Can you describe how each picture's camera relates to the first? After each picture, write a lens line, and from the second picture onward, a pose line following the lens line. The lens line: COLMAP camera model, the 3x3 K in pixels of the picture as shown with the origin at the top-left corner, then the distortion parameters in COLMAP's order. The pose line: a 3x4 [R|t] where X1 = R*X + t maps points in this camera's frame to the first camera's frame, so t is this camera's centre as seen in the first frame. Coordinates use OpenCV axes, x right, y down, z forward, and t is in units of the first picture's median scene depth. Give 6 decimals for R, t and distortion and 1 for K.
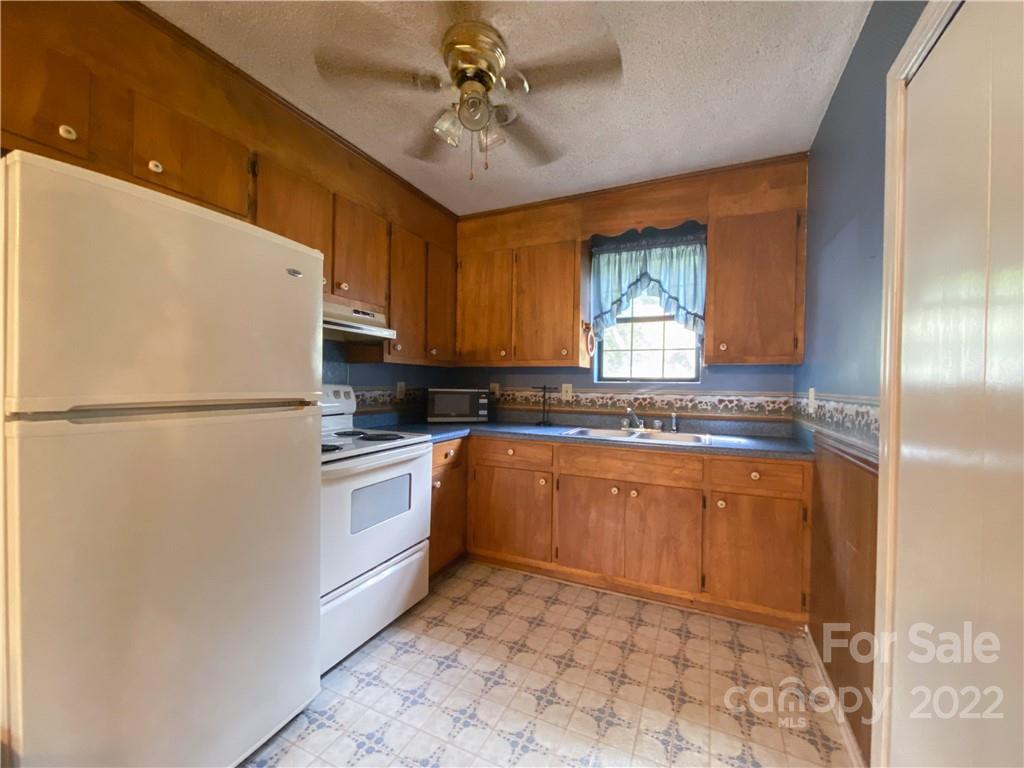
lens RADIAL K [[416.1, 0, 512.2], [0, 416.1, 384.4], [0, 0, 1]] dist [-0.002093, -0.002177]
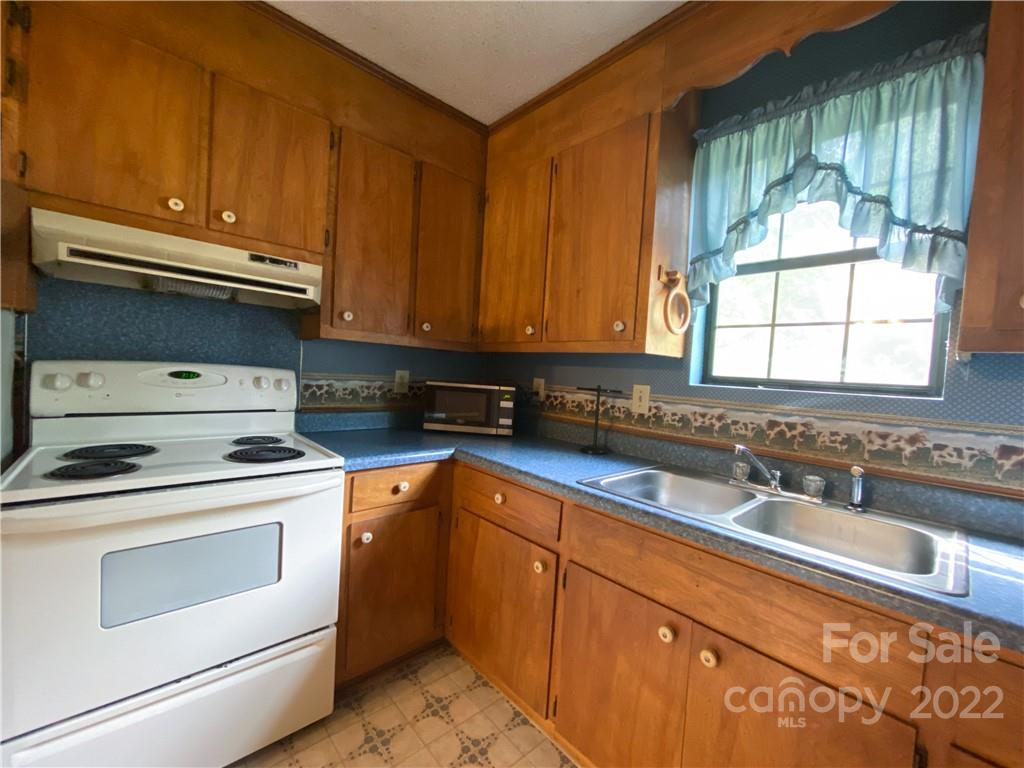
lens RADIAL K [[416.1, 0, 515.5], [0, 416.1, 384.4], [0, 0, 1]] dist [-0.002093, -0.002177]
pose [[0.921478, 0.052837, -0.384821, 0.220120], [-0.047545, 0.998598, 0.023261, -0.008326], [0.385511, -0.003138, 0.922698, 0.460758]]
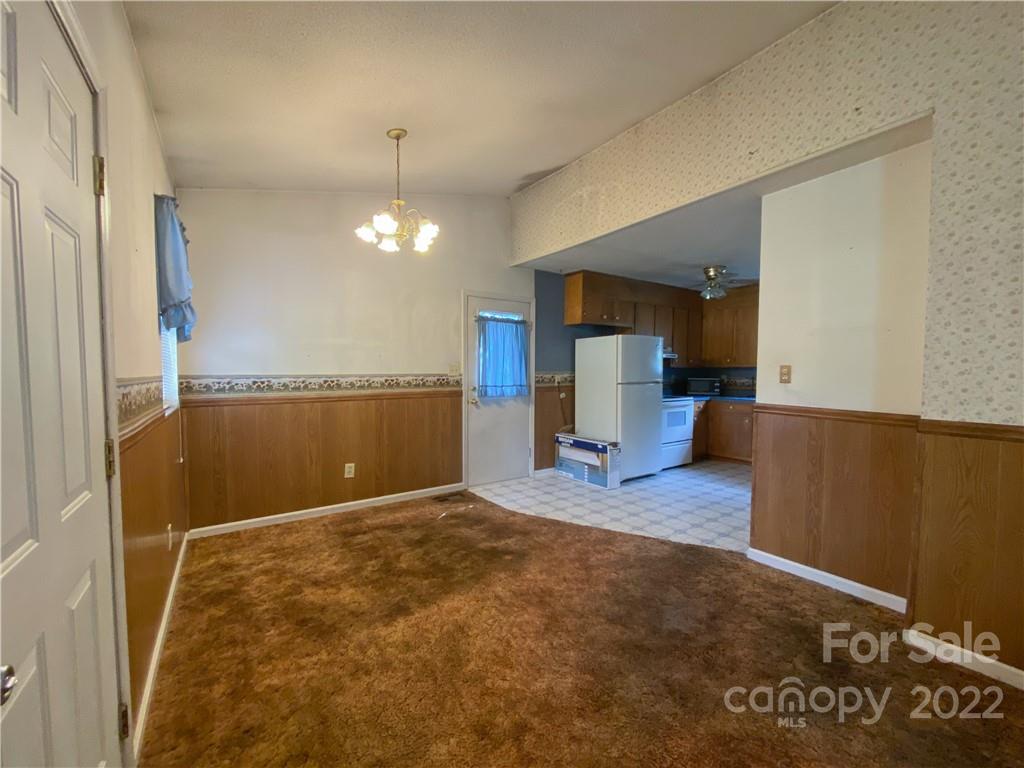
lens RADIAL K [[416.1, 0, 501.3], [0, 416.1, 382.9], [0, 0, 1]] dist [-0.002093, -0.002177]
pose [[0.851778, 0.004253, -0.523885, 0.106790], [0.009040, 0.999699, 0.022813, -0.025305], [0.523824, -0.024168, 0.851483, -1.421447]]
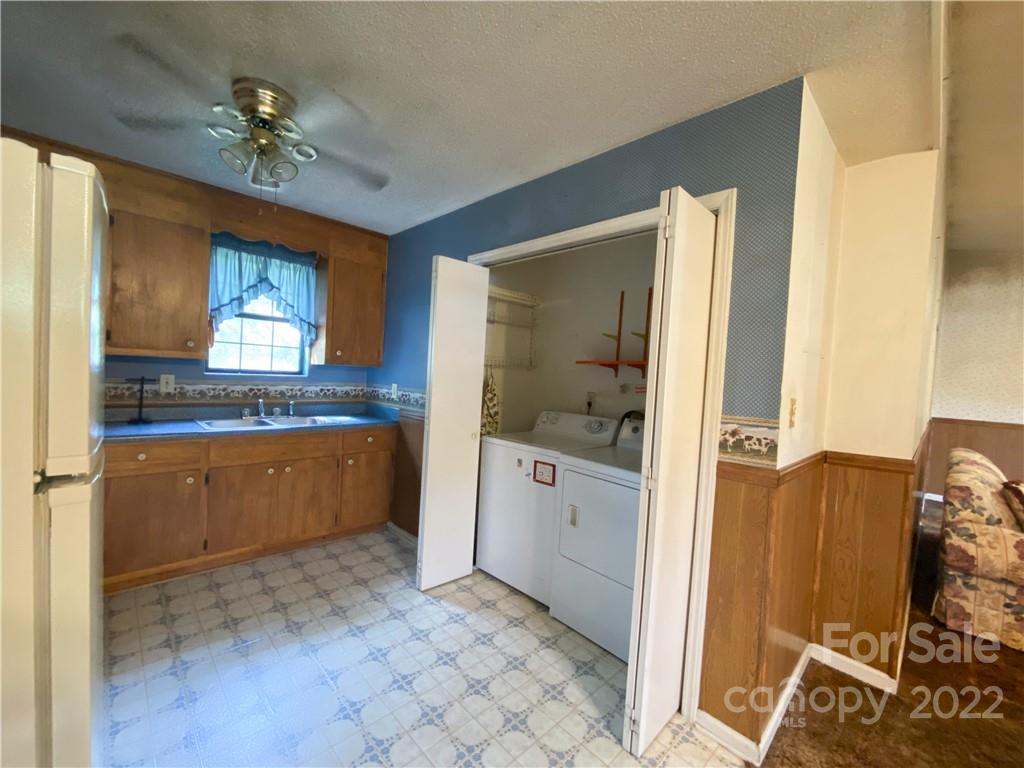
lens RADIAL K [[416.1, 0, 514.4], [0, 416.1, 385.8], [0, 0, 1]] dist [-0.002093, -0.002177]
pose [[0.346097, -0.026700, 0.937819, -0.531370], [-0.048599, 0.997743, 0.046341, -0.064832], [-0.936939, -0.061615, 0.344018, -0.037861]]
